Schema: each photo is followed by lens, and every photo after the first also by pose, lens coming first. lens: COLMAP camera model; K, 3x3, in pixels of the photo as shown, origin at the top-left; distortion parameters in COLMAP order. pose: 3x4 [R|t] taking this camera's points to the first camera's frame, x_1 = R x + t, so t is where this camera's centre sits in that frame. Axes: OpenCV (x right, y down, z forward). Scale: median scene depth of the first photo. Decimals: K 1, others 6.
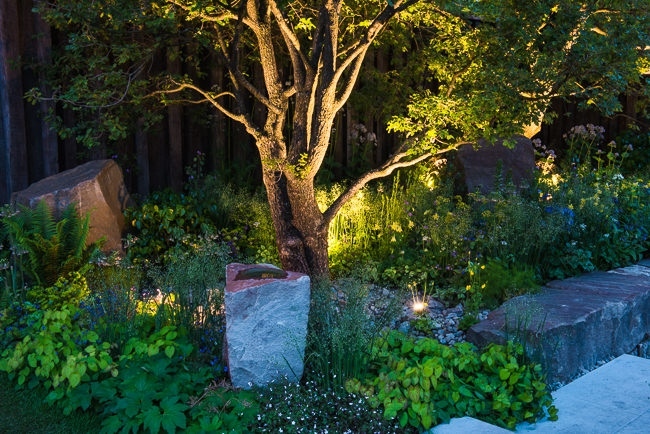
lens RADIAL K [[798.0, 0, 324.7], [0, 798.0, 216.3], [0, 0, 1]] dist [0.116976, 0.000000]
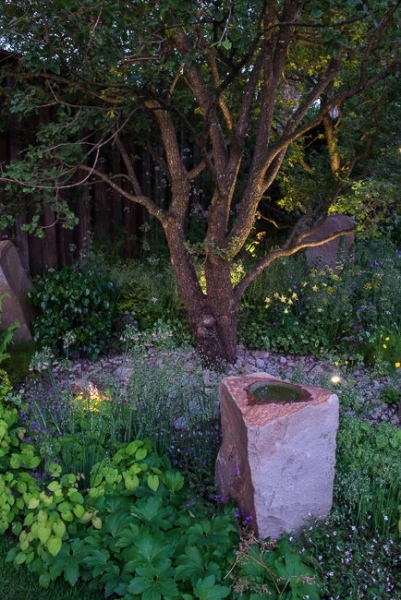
lens RADIAL K [[511.1, 0, 201.0], [0, 511.1, 300.7], [0, 0, 1]] dist [-0.006708, -0.007948]
pose [[0.978603, -0.035709, 0.202636, -0.240236], [0.019845, 0.996614, 0.079788, -0.062153], [-0.204799, -0.074059, 0.975998, 0.471647]]
